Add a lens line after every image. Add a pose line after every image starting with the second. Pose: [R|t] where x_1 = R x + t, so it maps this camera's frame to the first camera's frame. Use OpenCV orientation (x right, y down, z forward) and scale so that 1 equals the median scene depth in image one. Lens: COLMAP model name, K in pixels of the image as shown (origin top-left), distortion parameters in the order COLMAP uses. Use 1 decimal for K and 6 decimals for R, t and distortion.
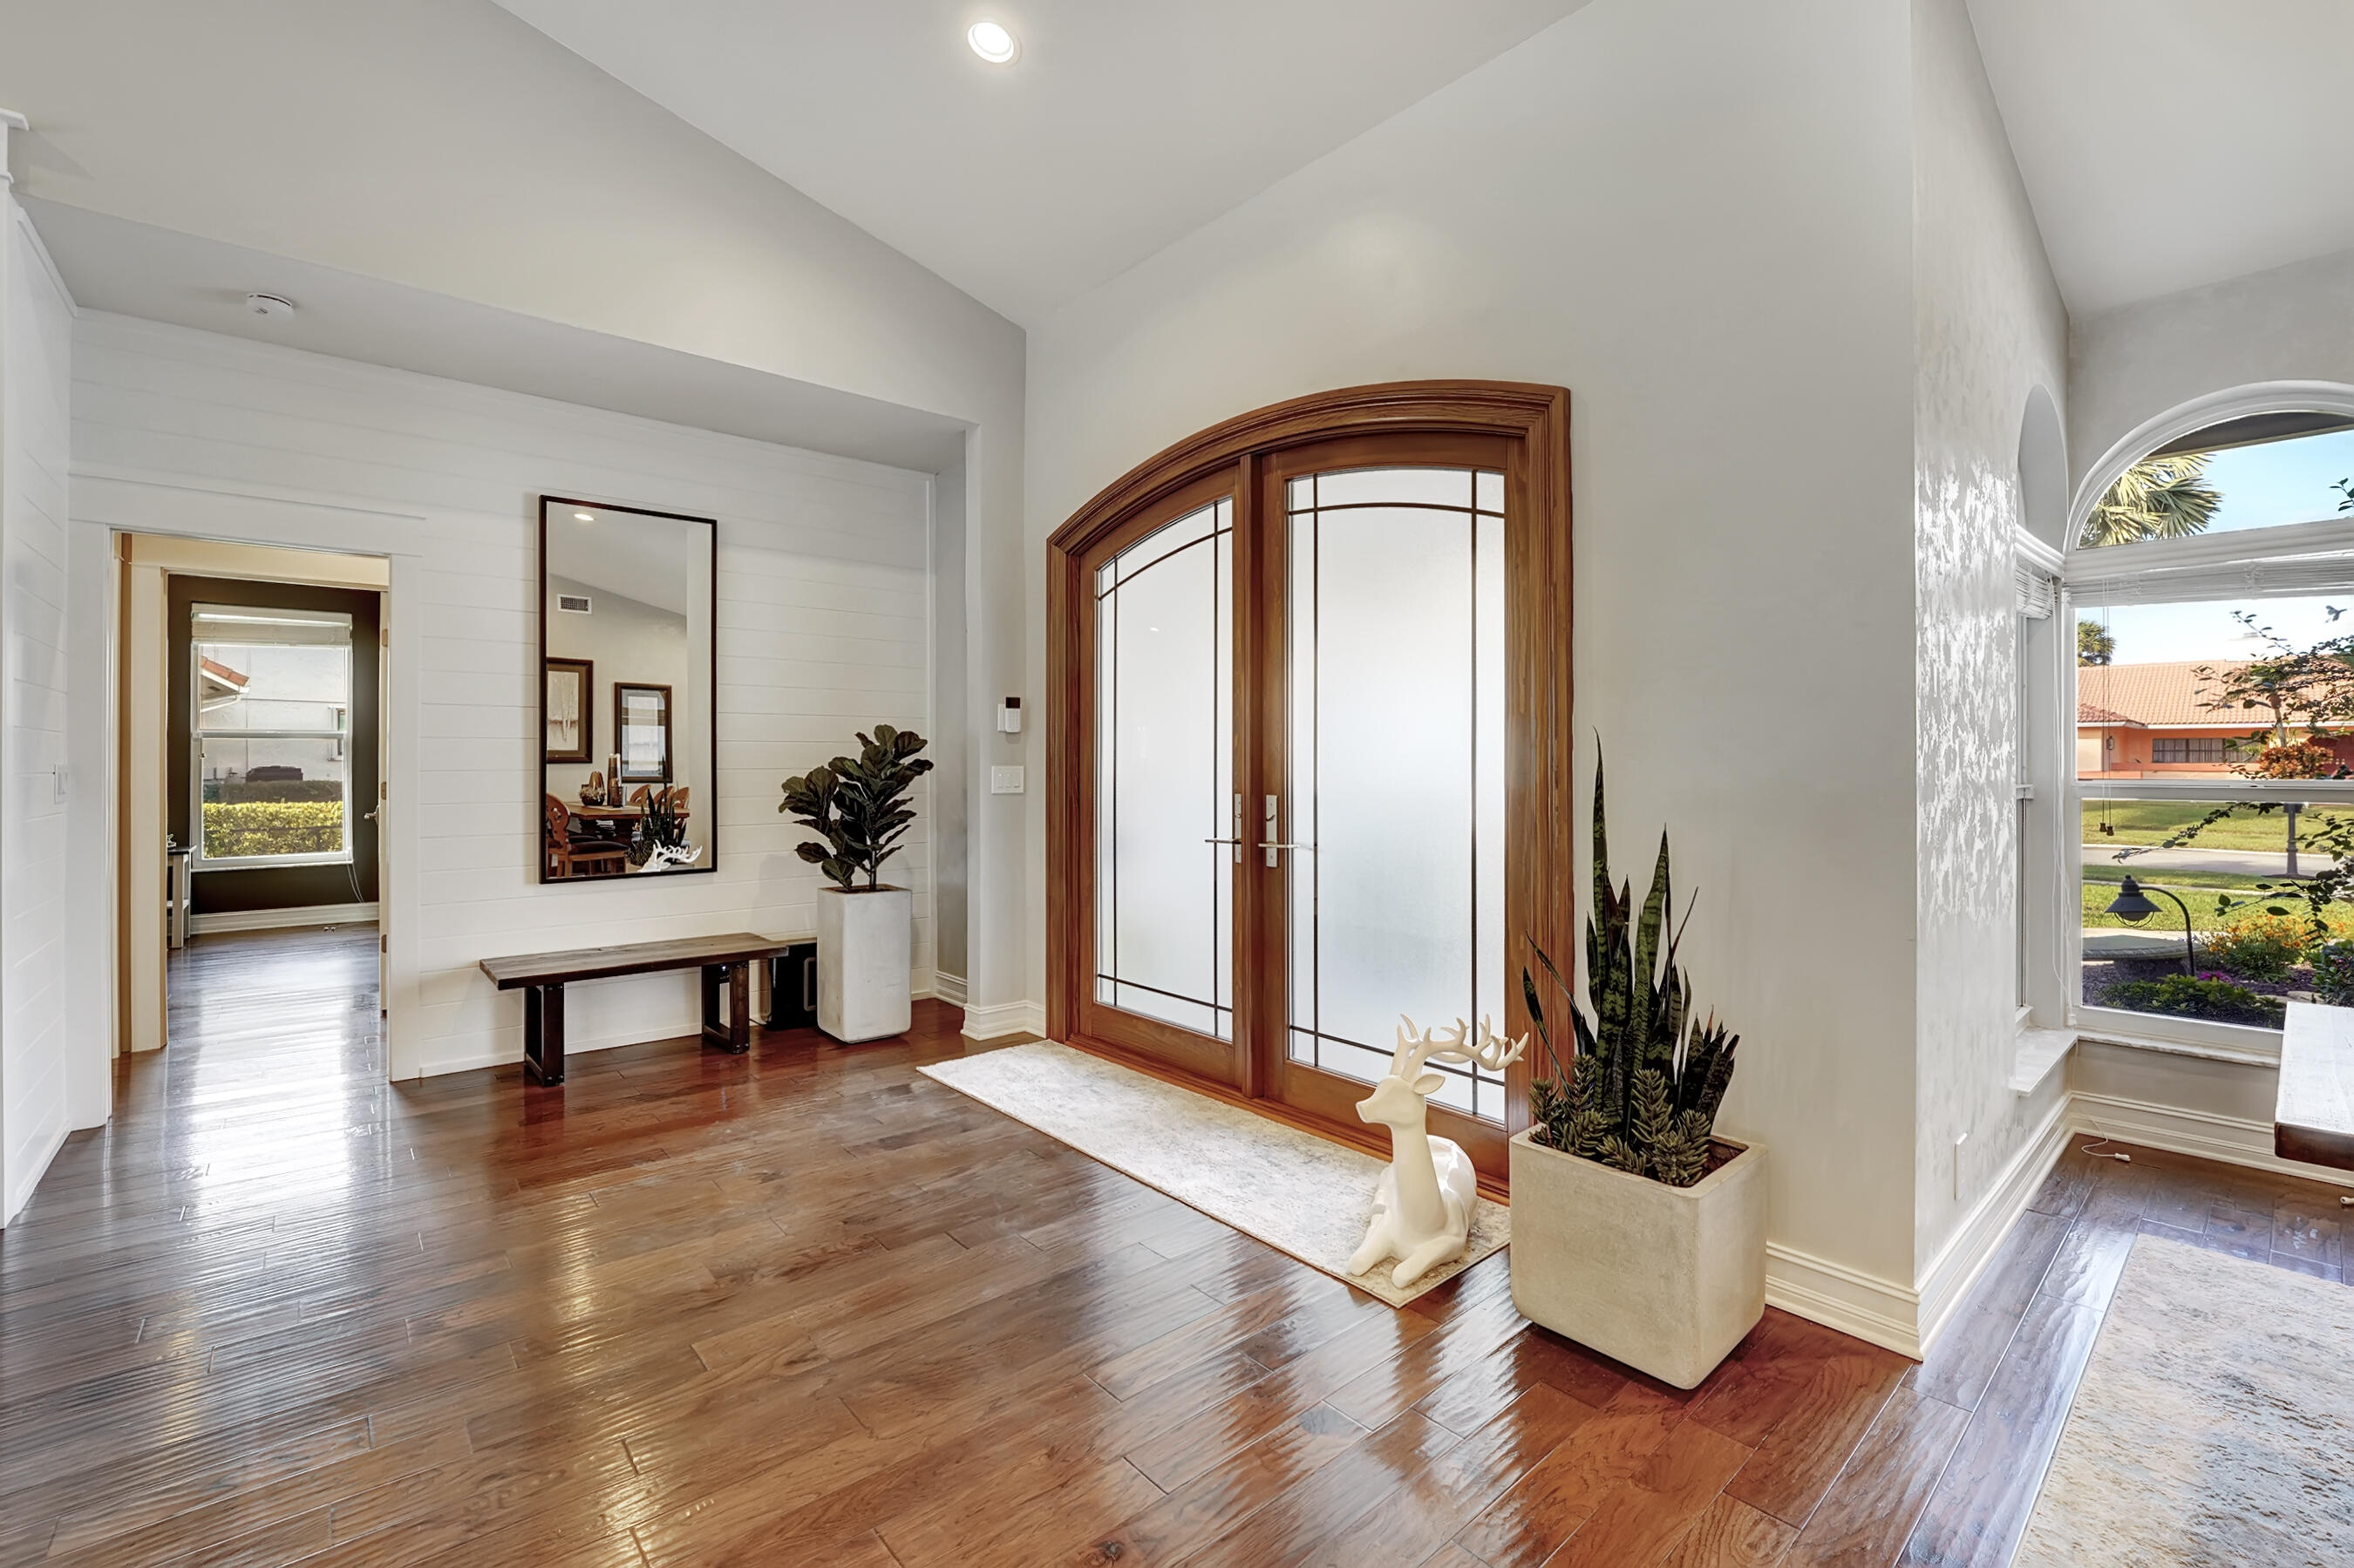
lens RADIAL K [[1002.3, 0, 1175.5], [0, 1002.3, 764.1], [0, 0, 1]] dist [-0.010844, -0.000401]
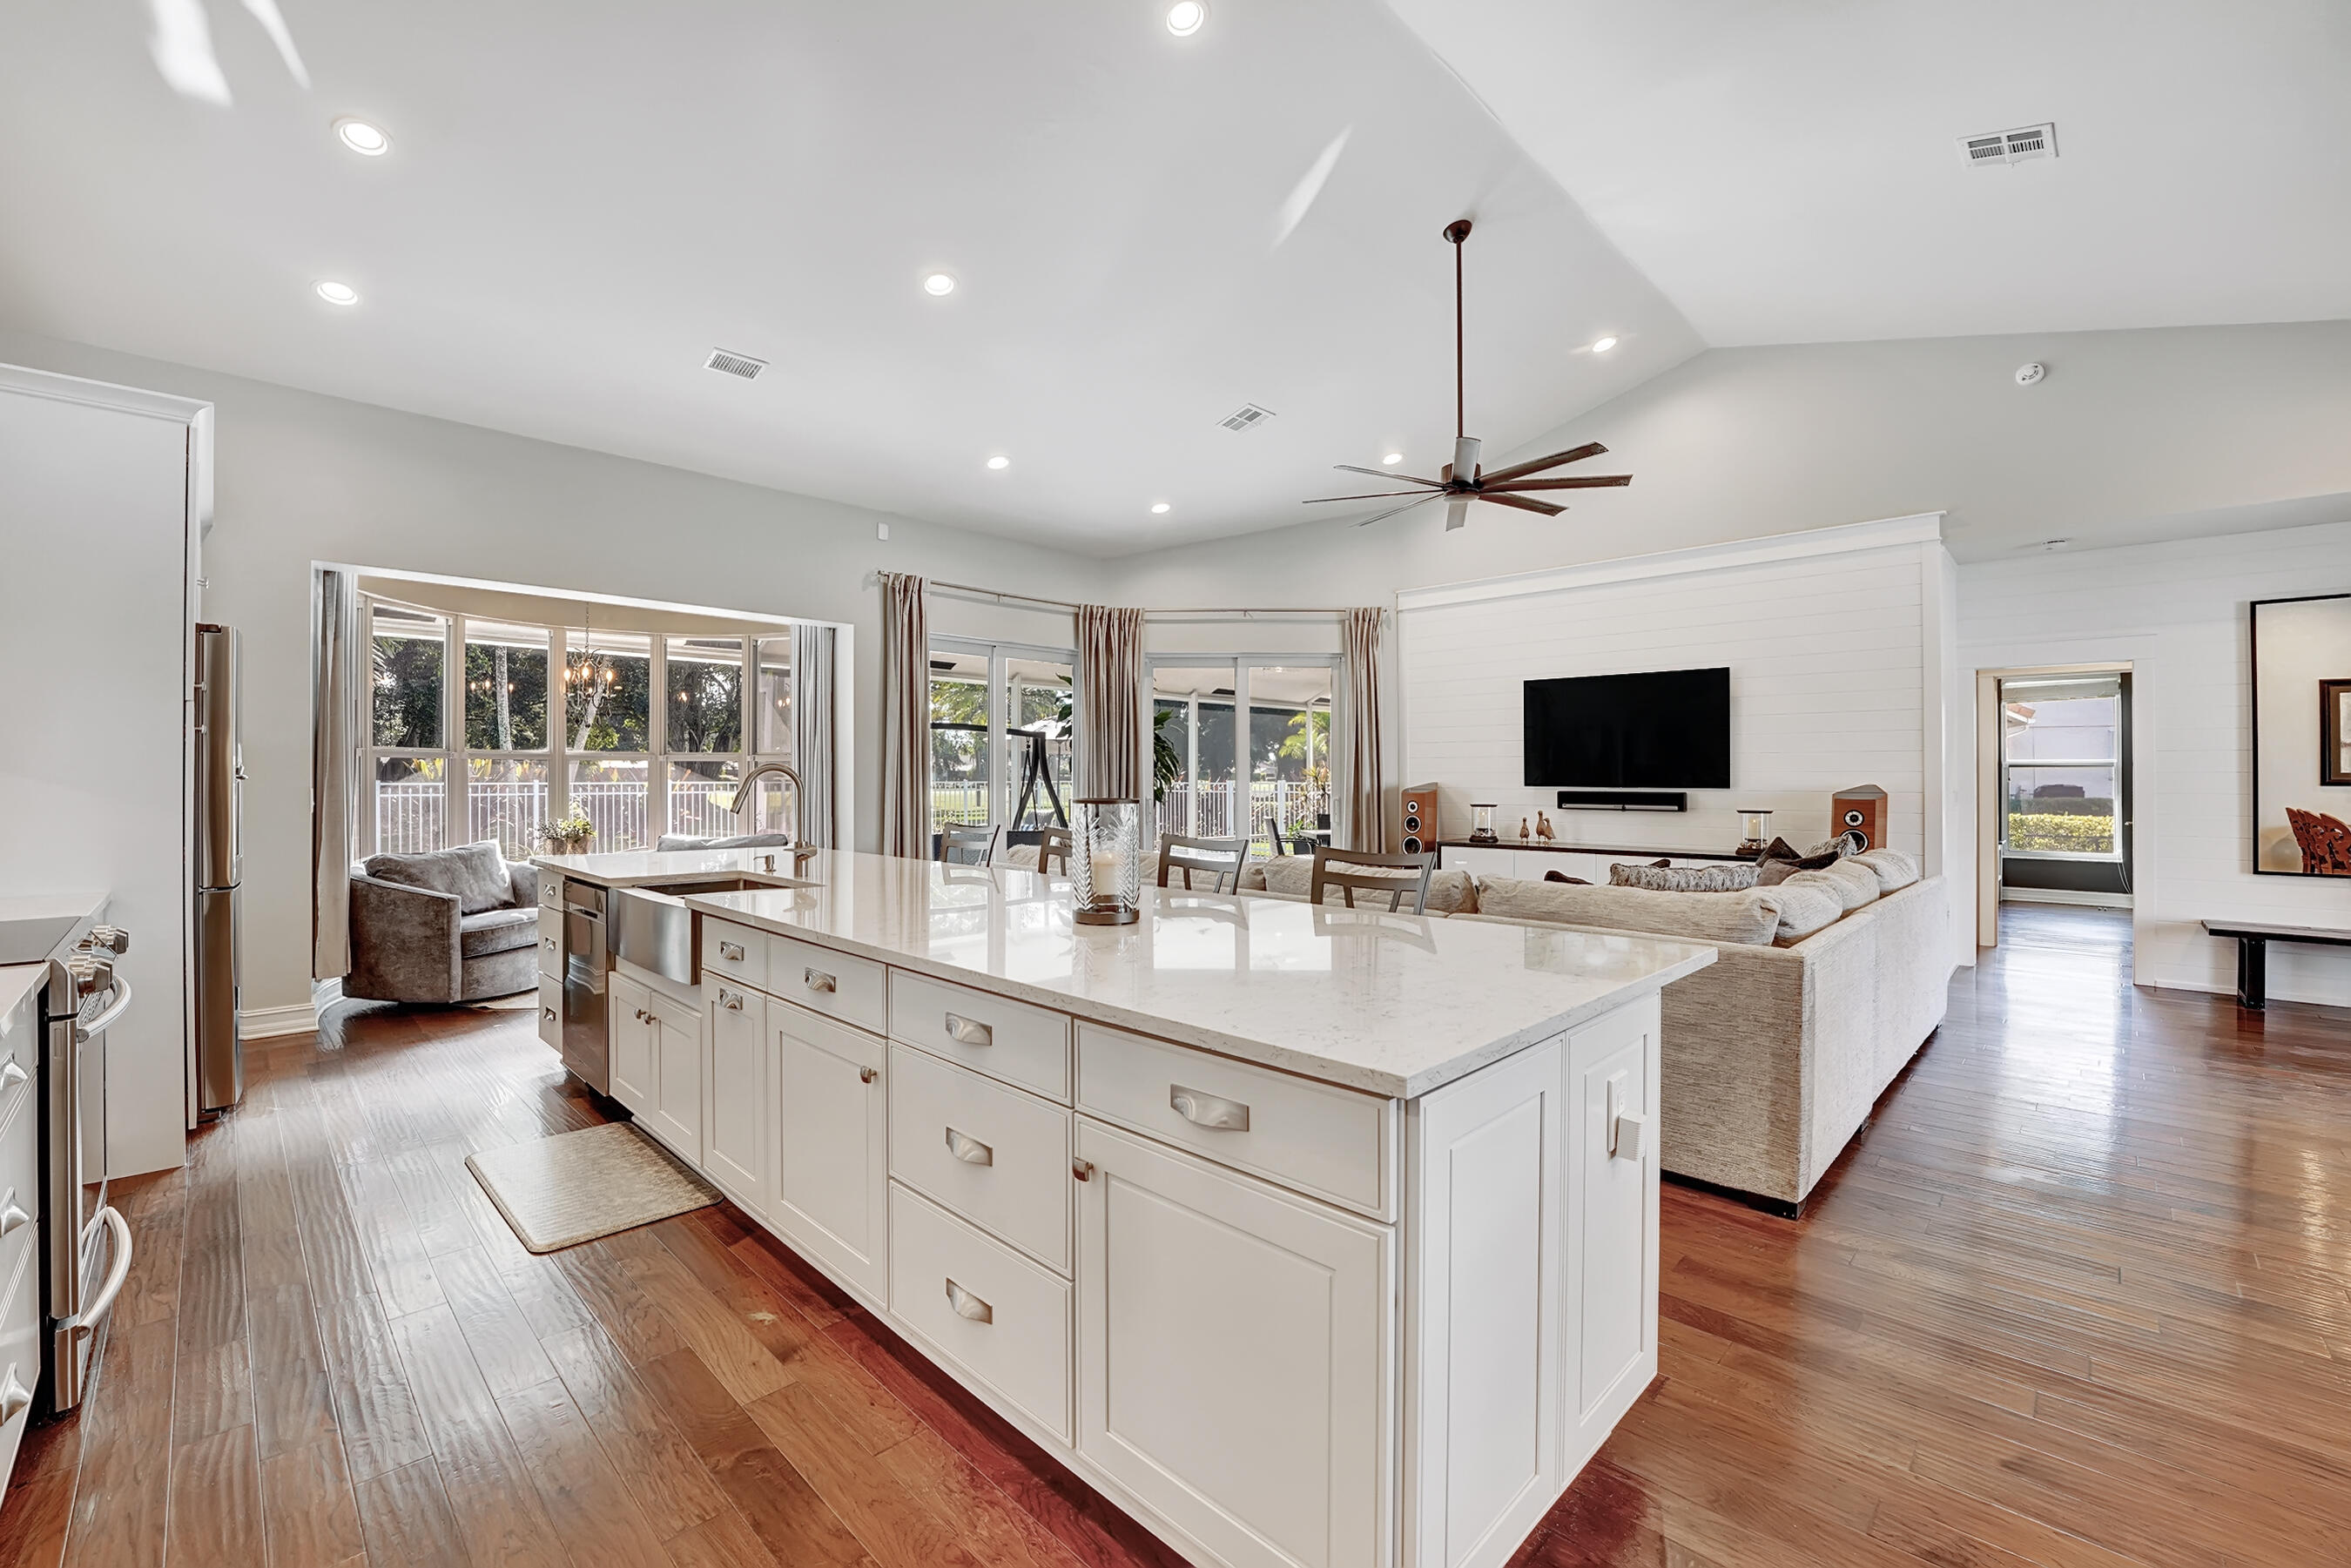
lens RADIAL K [[954.7, 0, 1171.2], [0, 954.7, 778.5], [0, 0, 1]] dist [0.000638, -0.000090]
pose [[0.085466, -0.003063, -0.996336, 0.412317], [0.000428, 0.999995, -0.003038, -0.008559], [0.996341, -0.000166, 0.085467, -0.456764]]
